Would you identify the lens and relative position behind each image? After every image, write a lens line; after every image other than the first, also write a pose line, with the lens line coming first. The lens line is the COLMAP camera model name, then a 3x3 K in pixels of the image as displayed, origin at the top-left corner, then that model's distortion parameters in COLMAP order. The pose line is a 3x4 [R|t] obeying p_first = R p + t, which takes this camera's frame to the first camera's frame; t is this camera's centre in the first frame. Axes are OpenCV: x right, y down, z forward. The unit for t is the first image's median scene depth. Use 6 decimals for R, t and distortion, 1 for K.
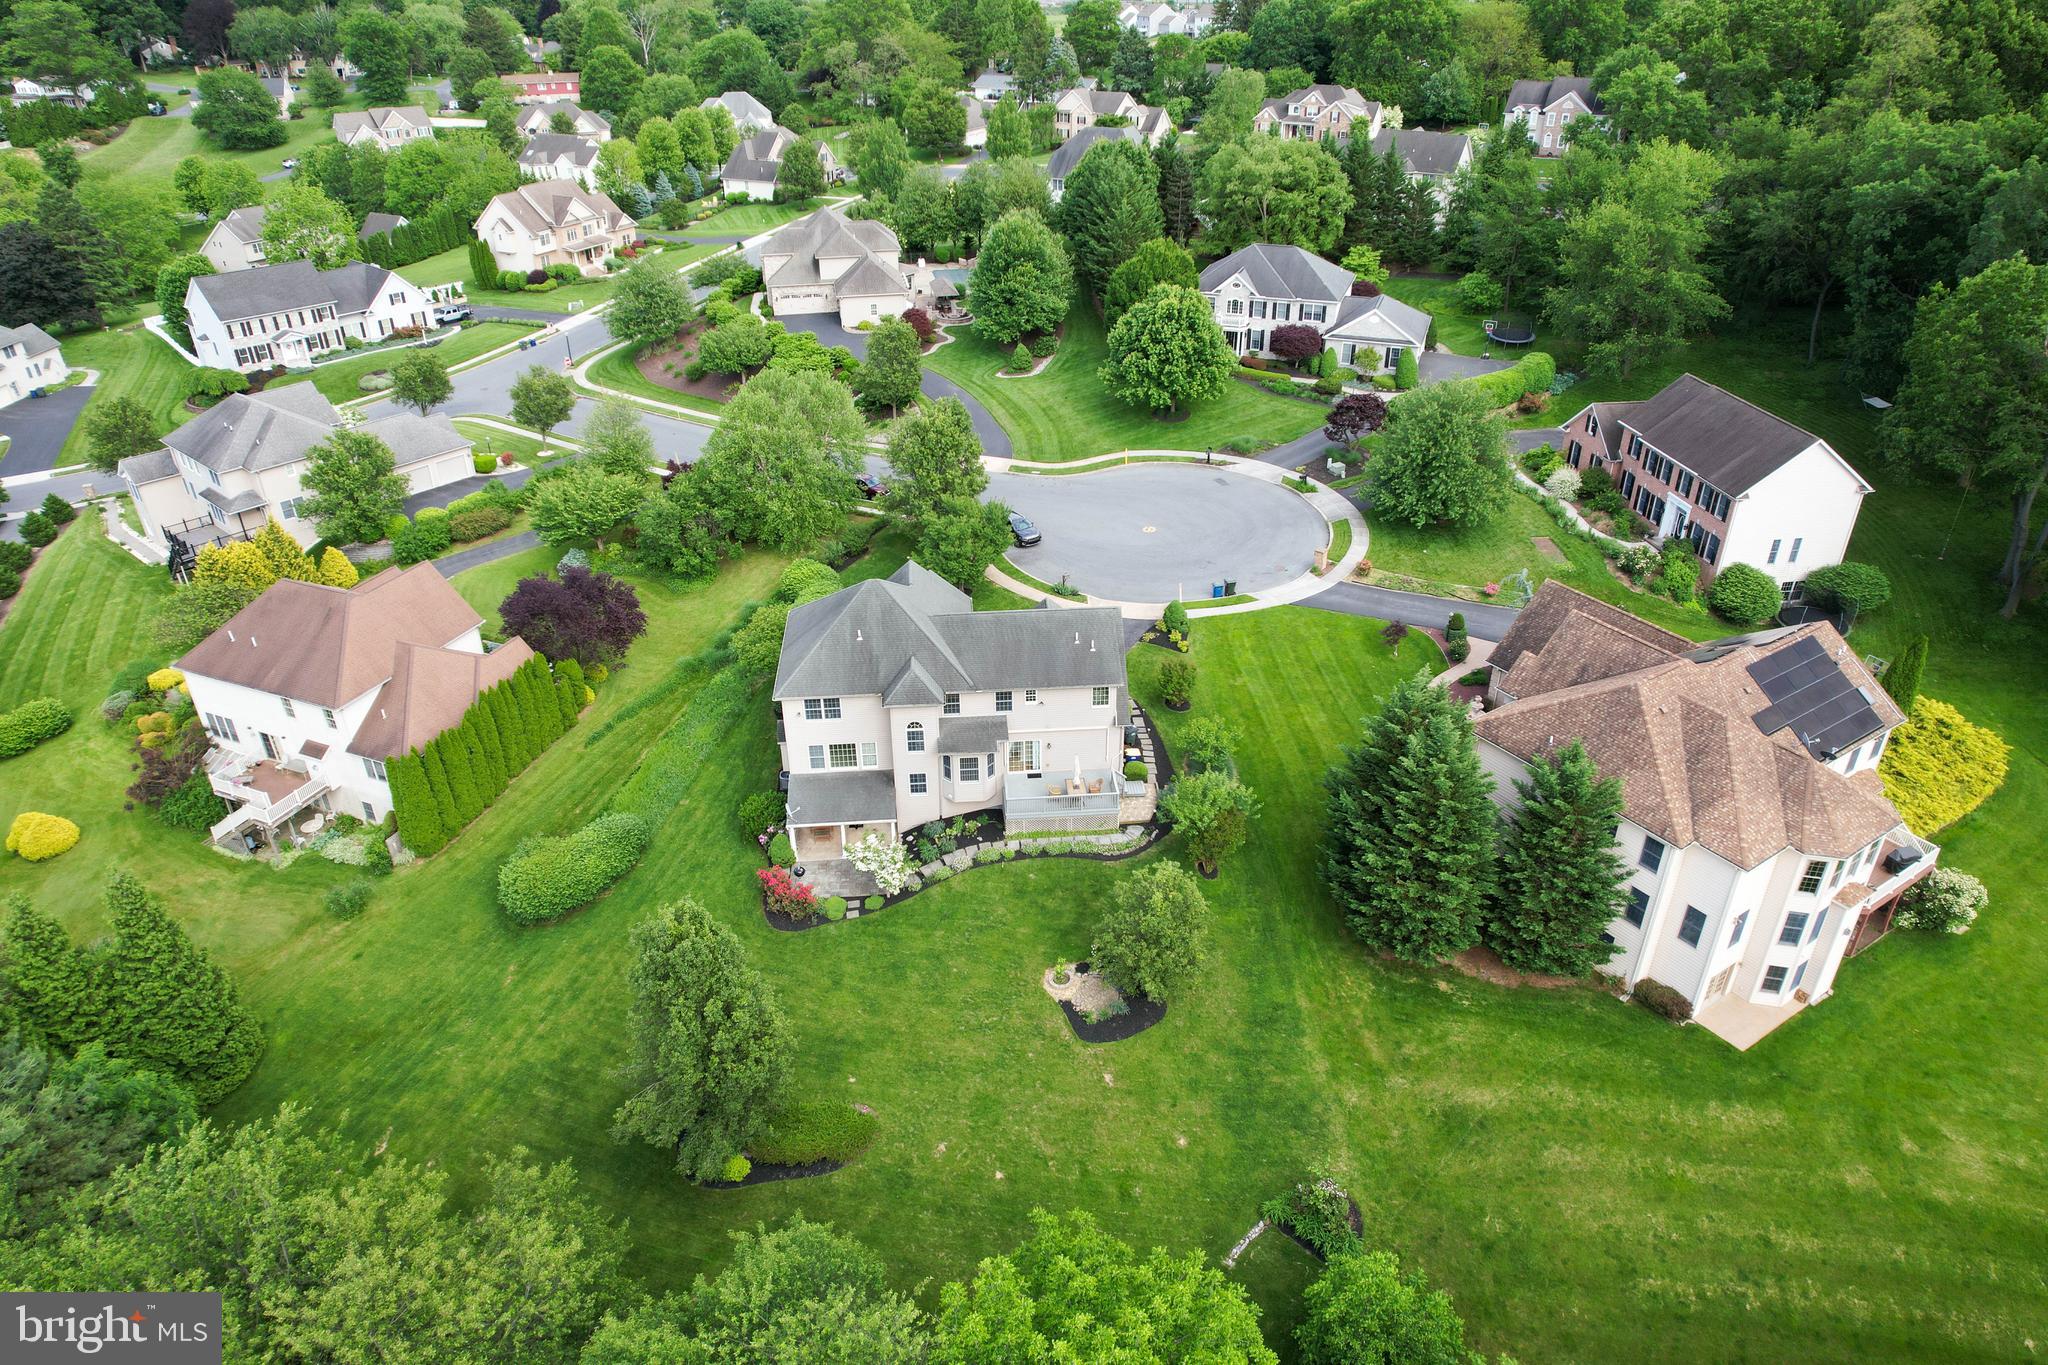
lens RADIAL K [[1307.4, 0, 1032.9], [0, 1307.4, 683.3], [0, 0, 1]] dist [-0.078183, 0.066936]
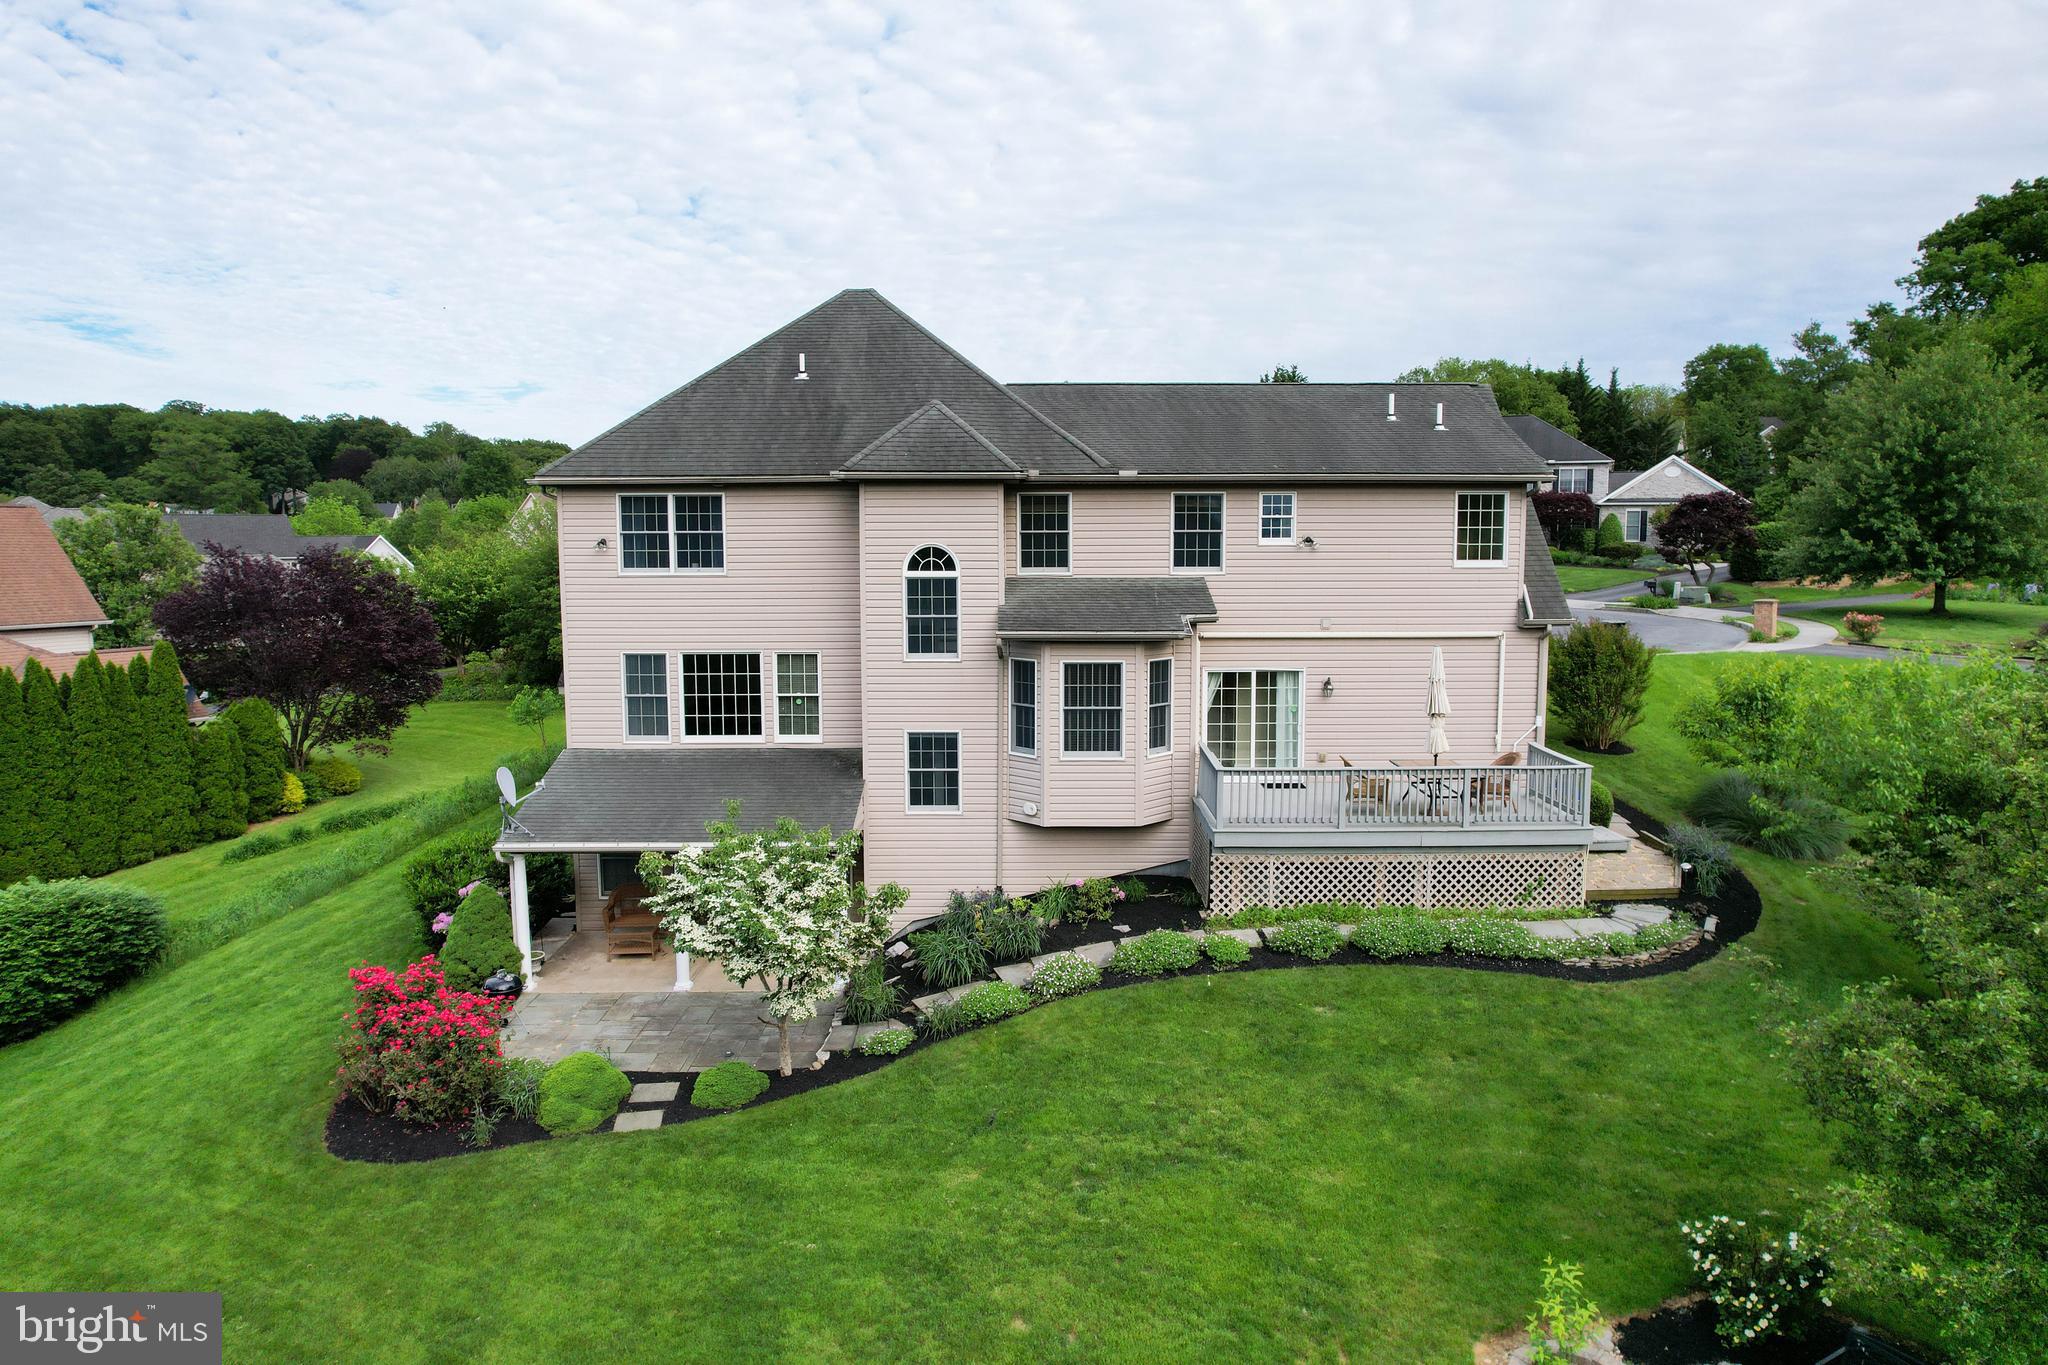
lens RADIAL K [[1307.4, 0, 1032.9], [0, 1307.4, 683.3], [0, 0, 1]] dist [-0.078183, 0.066936]
pose [[0.997187, 0.010479, -0.074219, -0.028062], [-0.039377, 0.915774, -0.399760, 0.133713], [0.063778, 0.401558, 0.913610, 0.497575]]
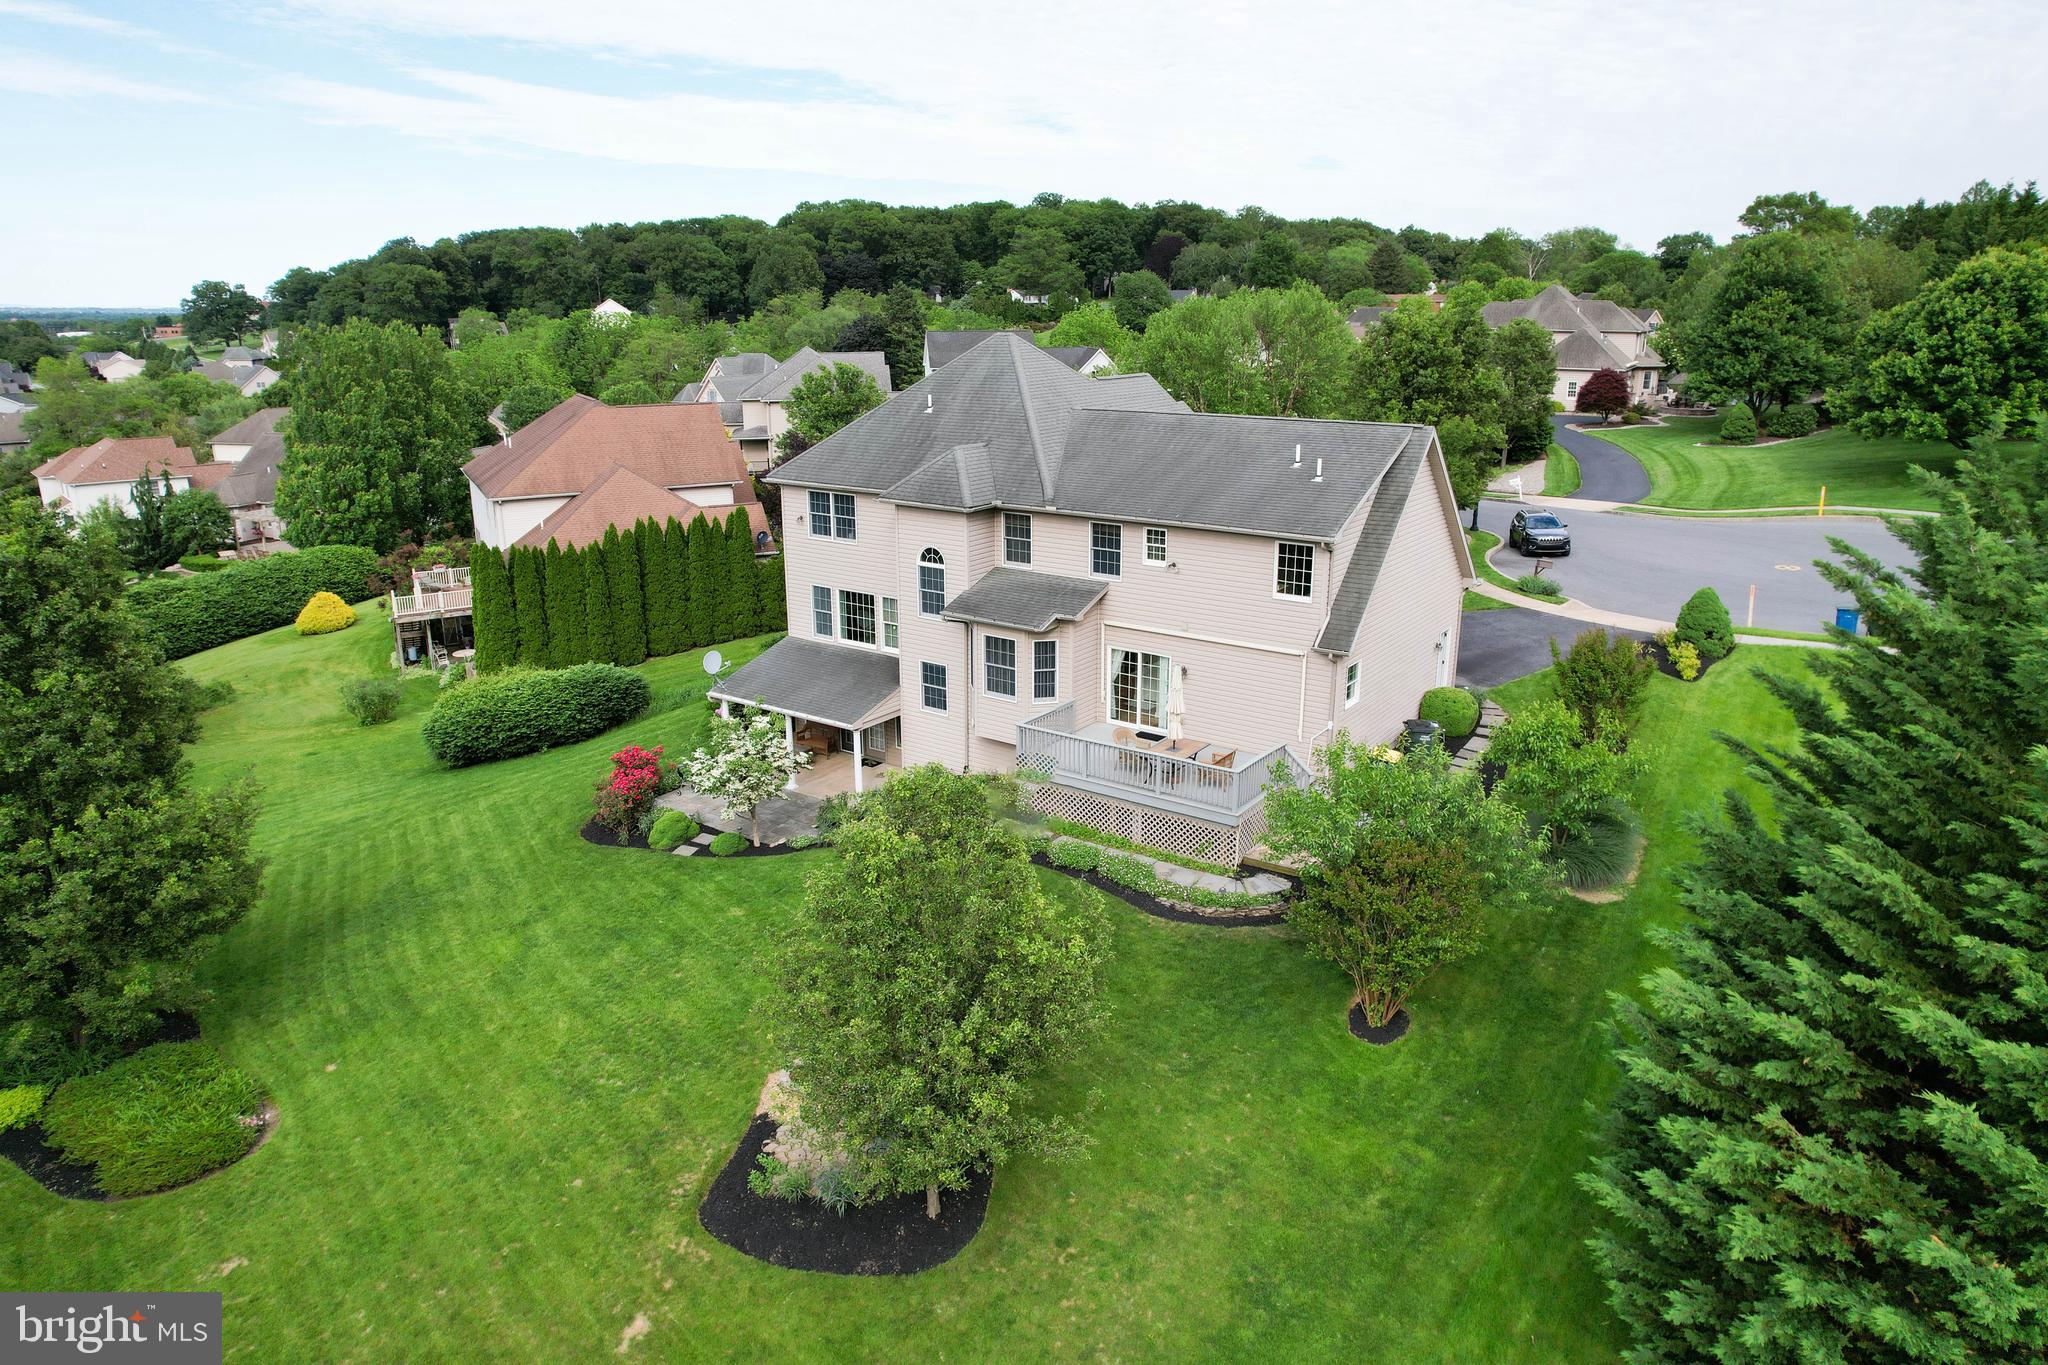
lens RADIAL K [[1307.4, 0, 1032.9], [0, 1307.4, 683.3], [0, 0, 1]] dist [-0.078183, 0.066936]
pose [[0.768540, 0.183664, -0.612873, 0.185367], [-0.321507, 0.939046, -0.121758, 0.090394], [0.553153, 0.290619, 0.780744, 0.442284]]
